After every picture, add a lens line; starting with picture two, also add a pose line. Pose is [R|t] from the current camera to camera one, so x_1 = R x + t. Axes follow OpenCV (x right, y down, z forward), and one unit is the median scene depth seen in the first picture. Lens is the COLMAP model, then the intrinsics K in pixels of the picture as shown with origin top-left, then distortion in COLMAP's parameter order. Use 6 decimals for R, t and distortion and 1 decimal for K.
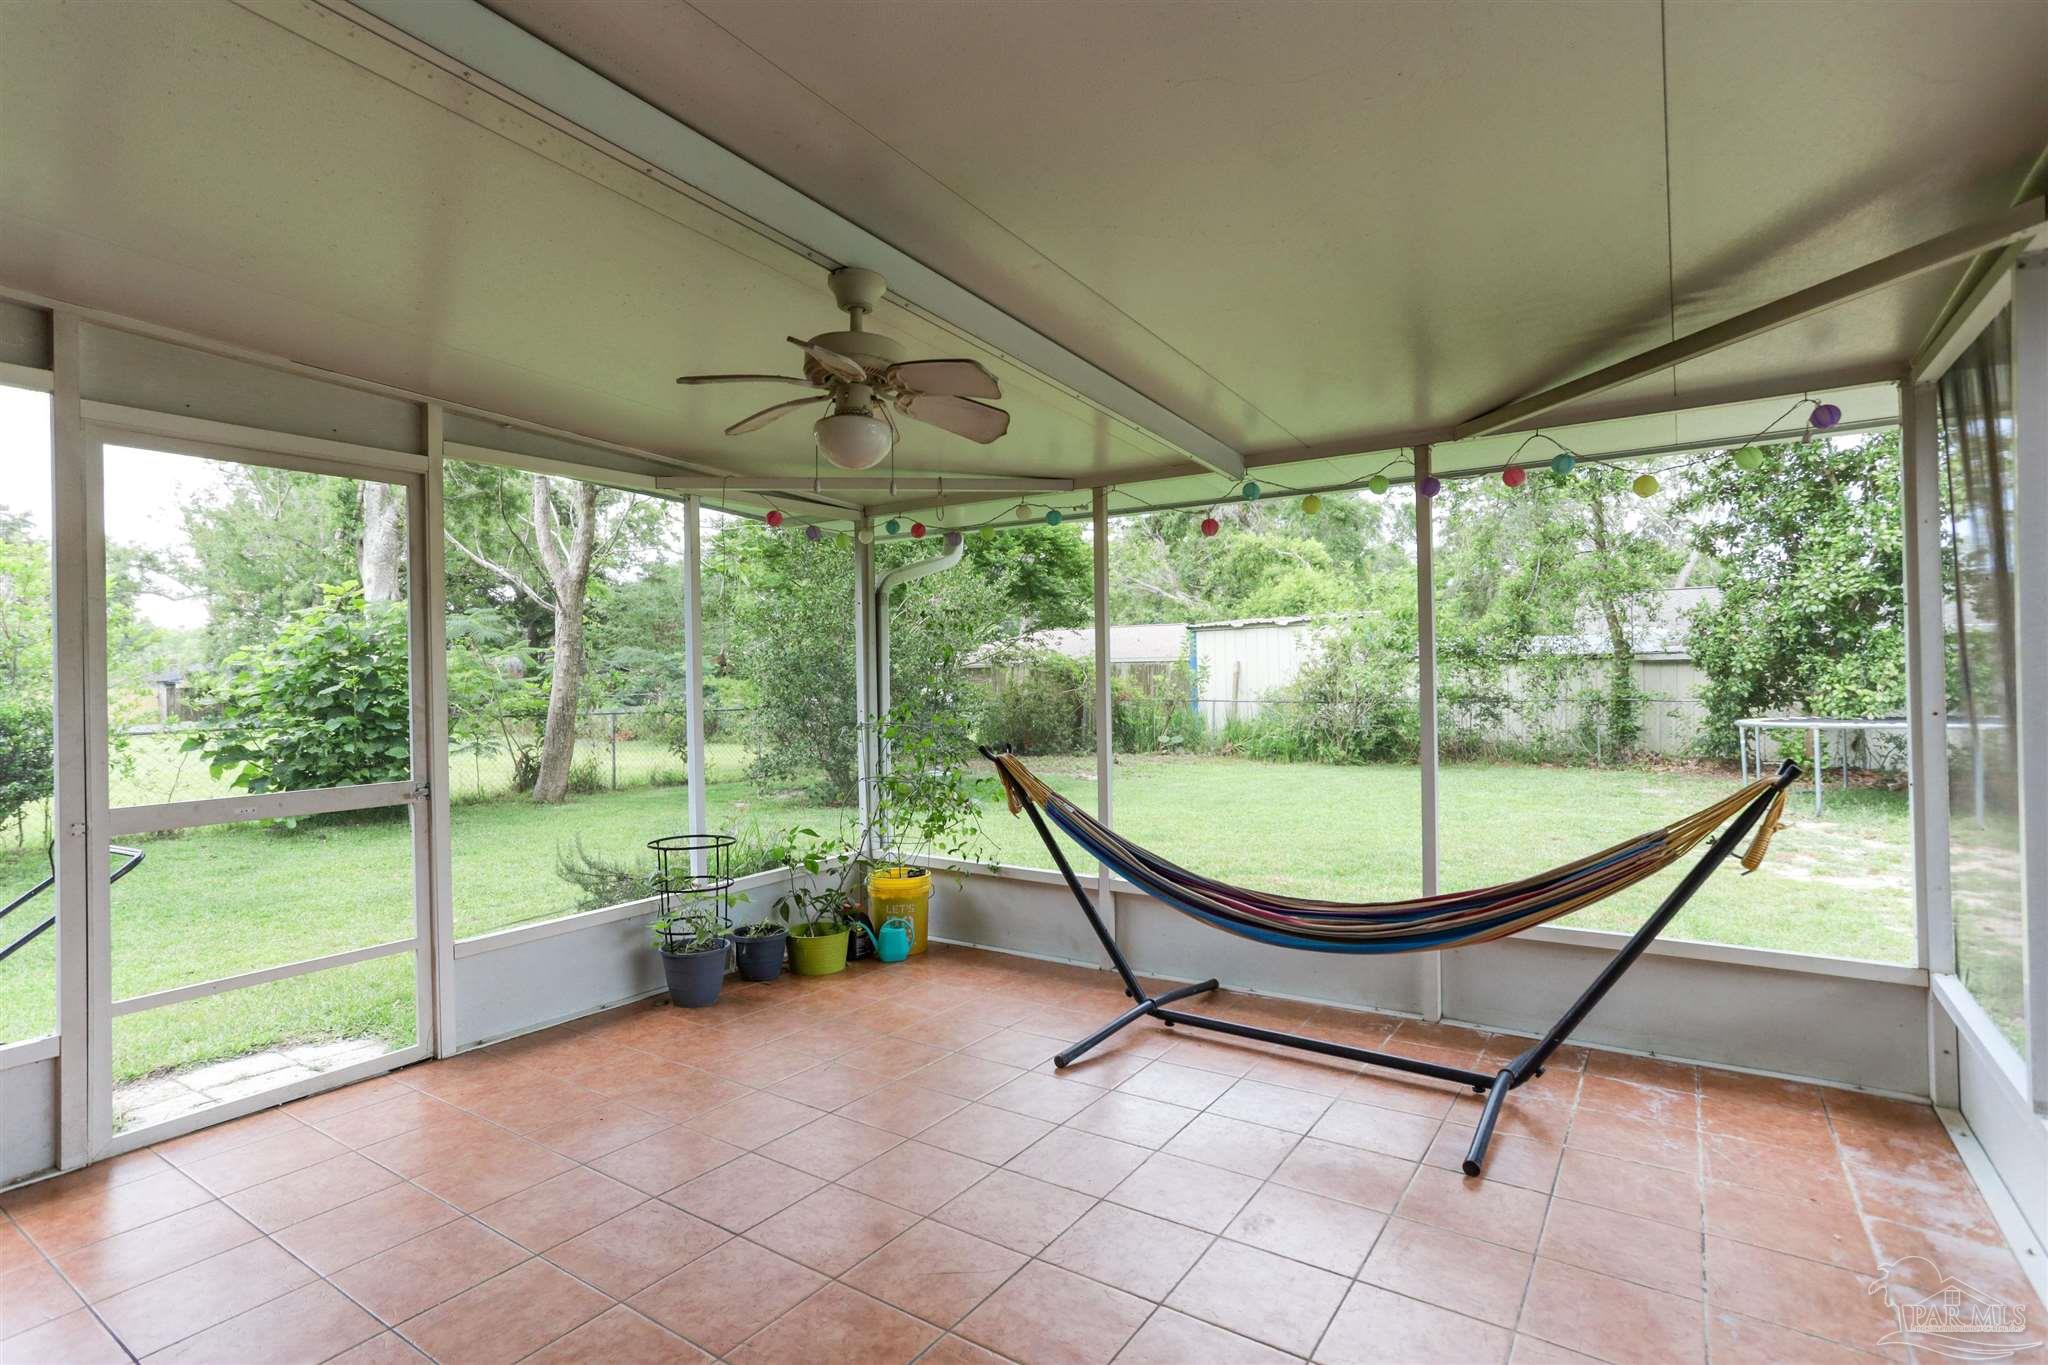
lens RADIAL K [[1028.7, 0, 1030.7], [0, 1028.7, 690.5], [0, 0, 1]] dist [-0.091032, 0.041810]
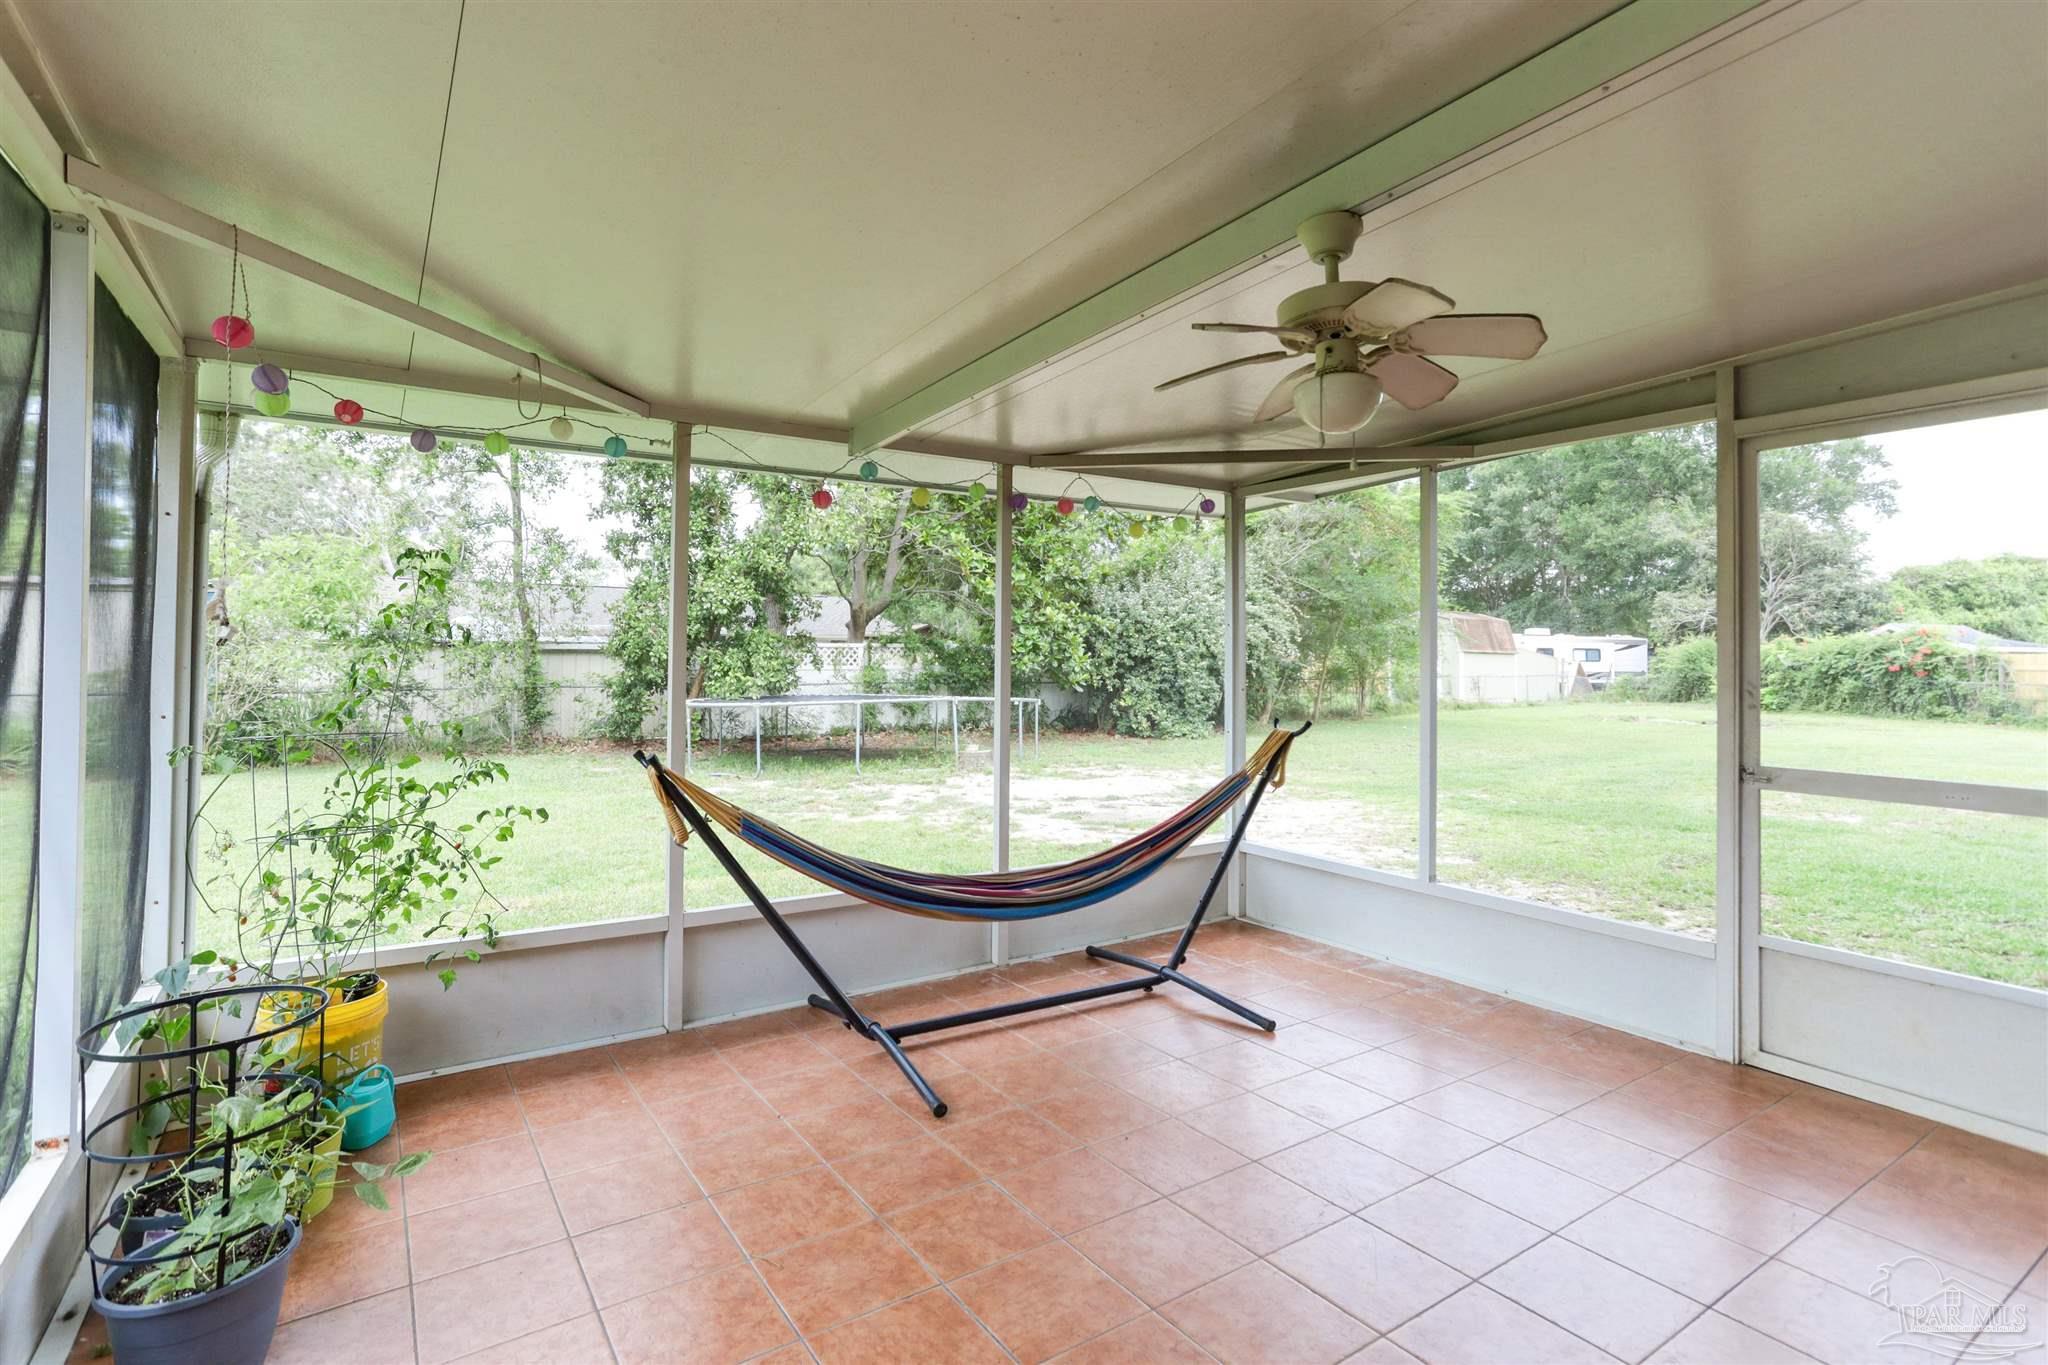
lens RADIAL K [[995.4, 0, 1021.0], [0, 995.4, 668.6], [0, 0, 1]] dist [-0.081059, 0.035857]
pose [[0.359393, 0.006772, 0.933162, -0.625517], [0.001942, 0.999966, -0.008005, -0.001928], [-0.933184, 0.004689, 0.359368, 0.547956]]
